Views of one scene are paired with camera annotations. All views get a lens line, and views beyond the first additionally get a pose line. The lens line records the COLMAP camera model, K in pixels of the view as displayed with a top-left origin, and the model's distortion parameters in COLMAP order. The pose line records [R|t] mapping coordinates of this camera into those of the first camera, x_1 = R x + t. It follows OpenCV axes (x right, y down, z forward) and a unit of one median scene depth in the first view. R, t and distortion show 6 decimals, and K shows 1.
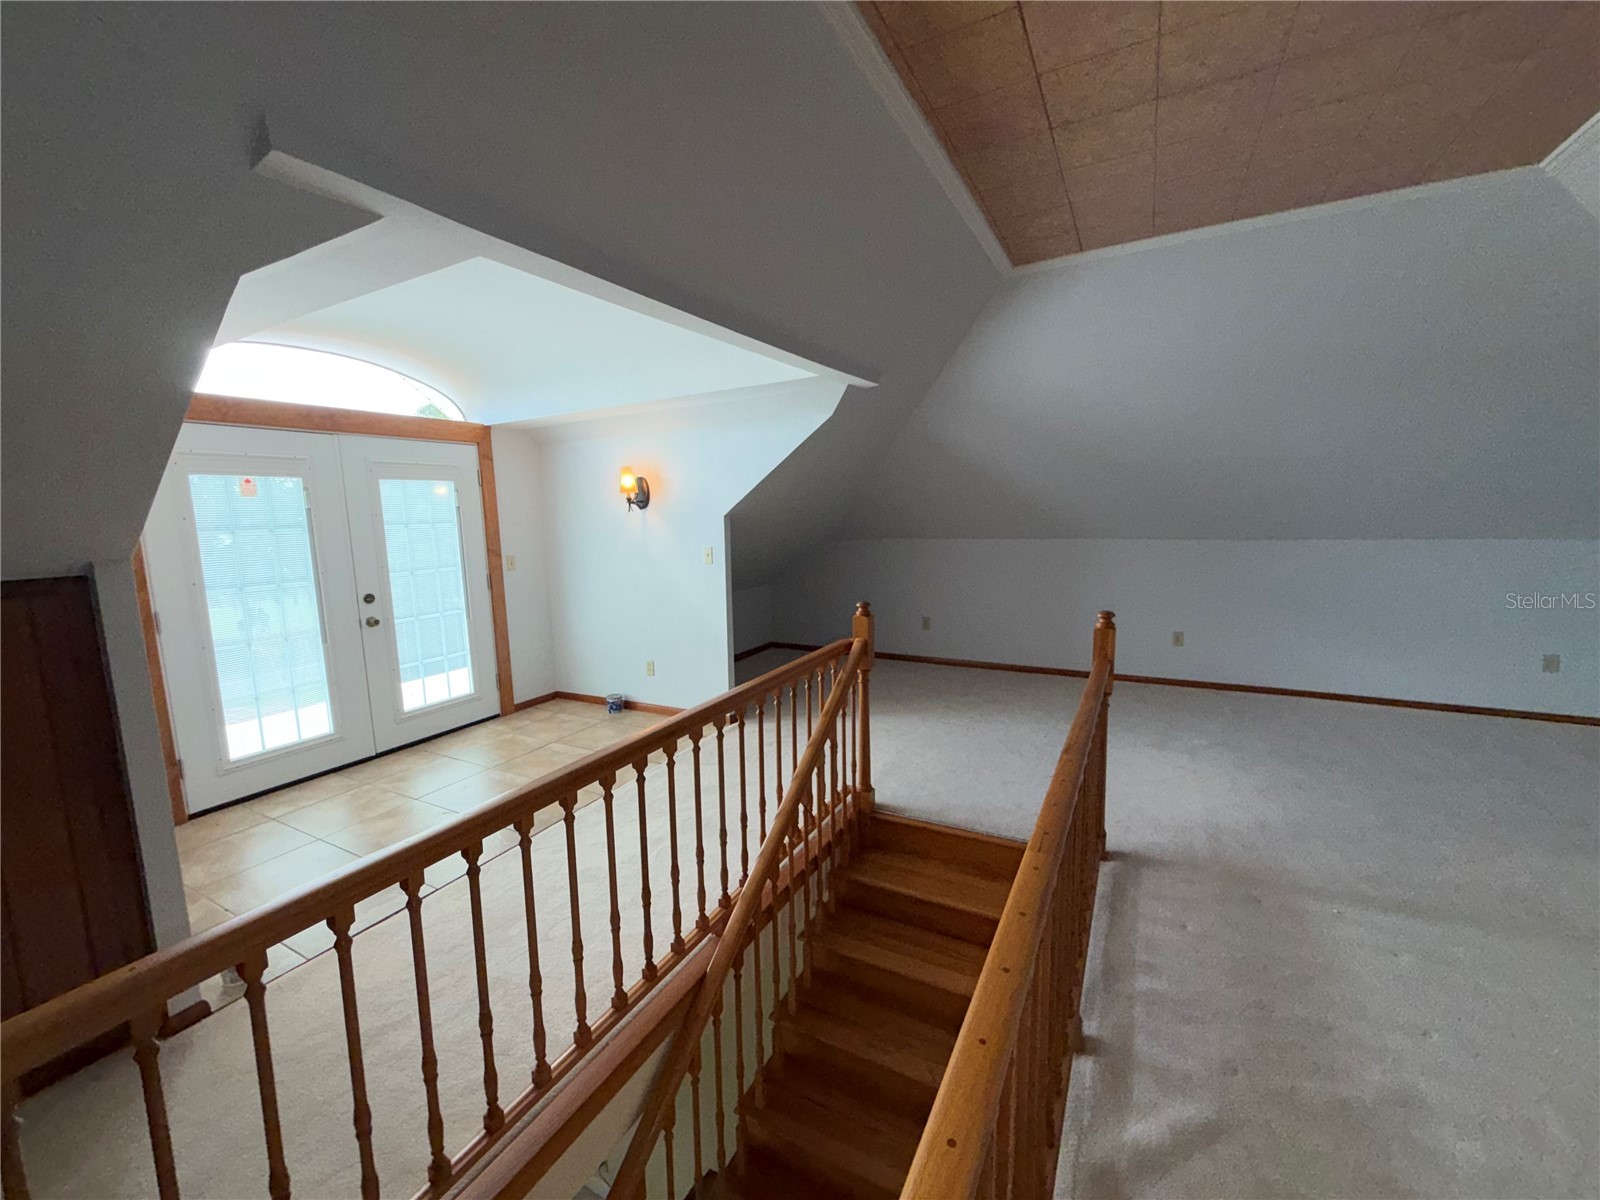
lens RADIAL K [[640.3, 0, 795.4], [0, 640.3, 600.5], [0, 0, 1]] dist [0.002850, 0.000376]
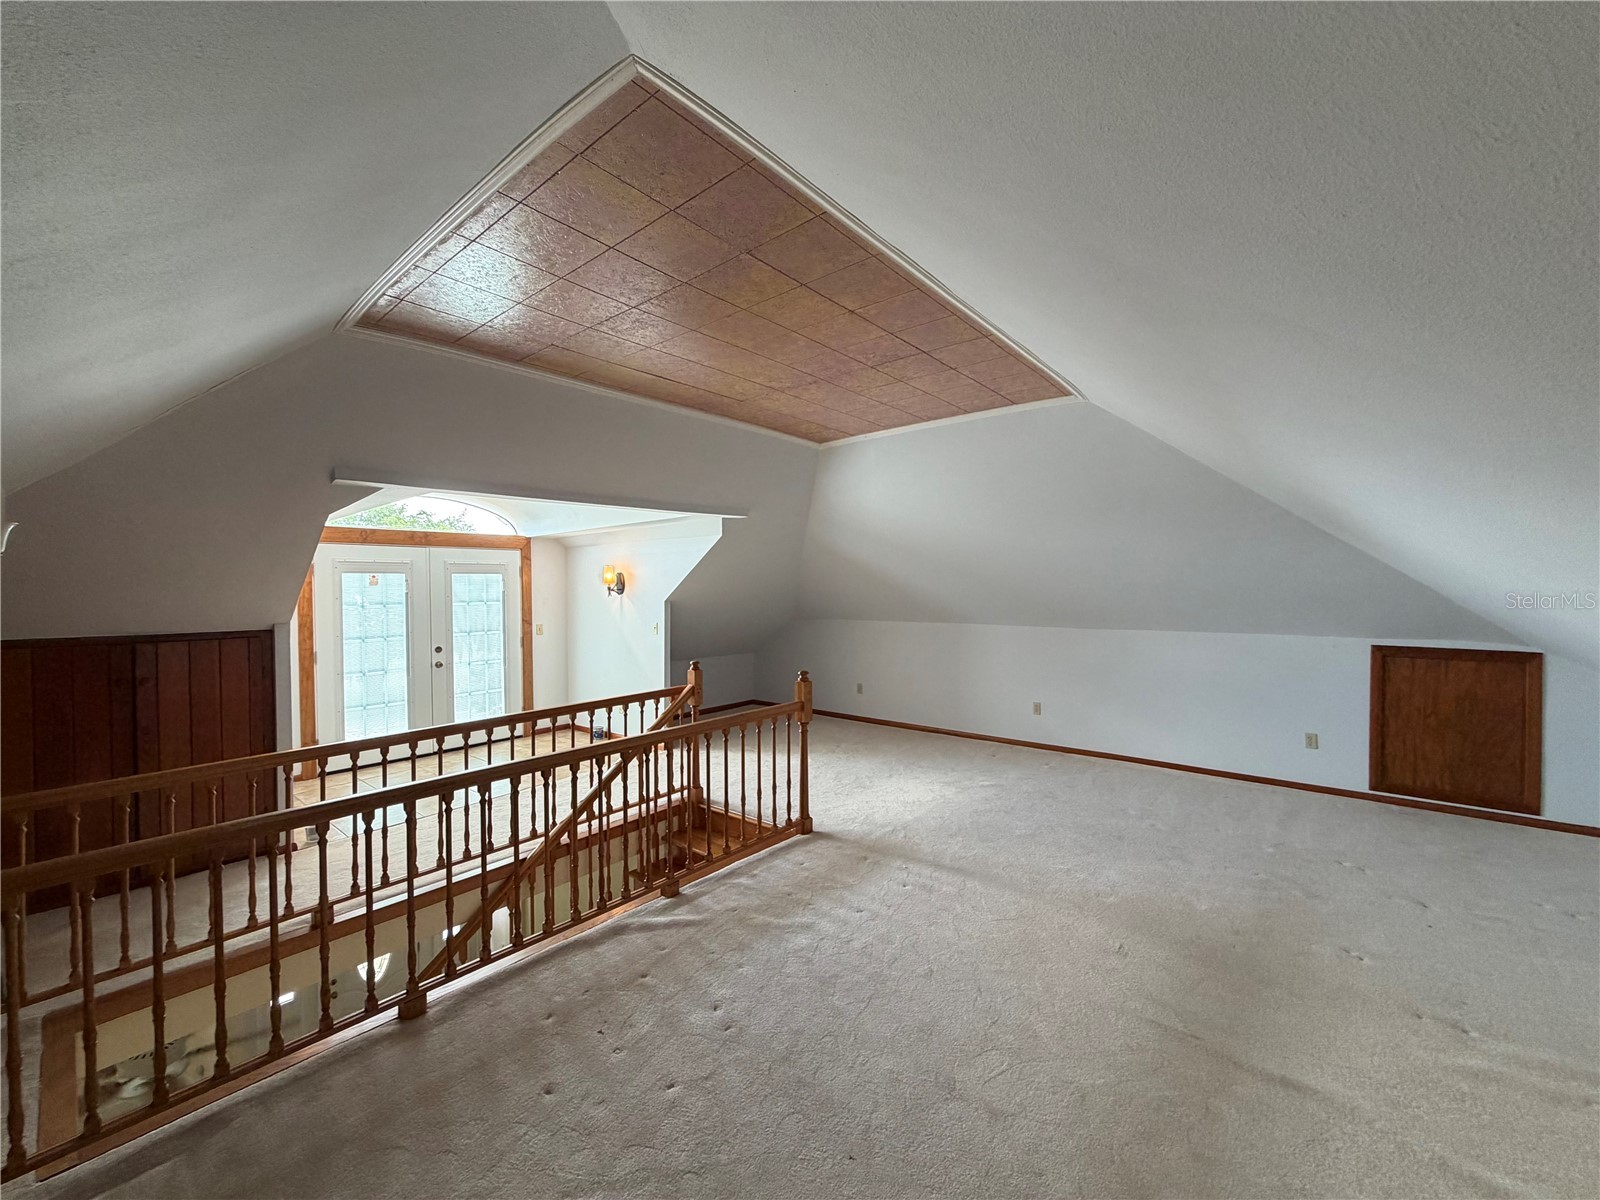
lens RADIAL K [[640.3, 0, 795.4], [0, 640.3, 600.5], [0, 0, 1]] dist [0.002850, 0.000376]
pose [[0.980274, 0.020422, -0.196585, 0.467030], [-0.042571, 0.993117, -0.109113, 0.010822], [0.193004, 0.115329, 0.974397, -0.348684]]
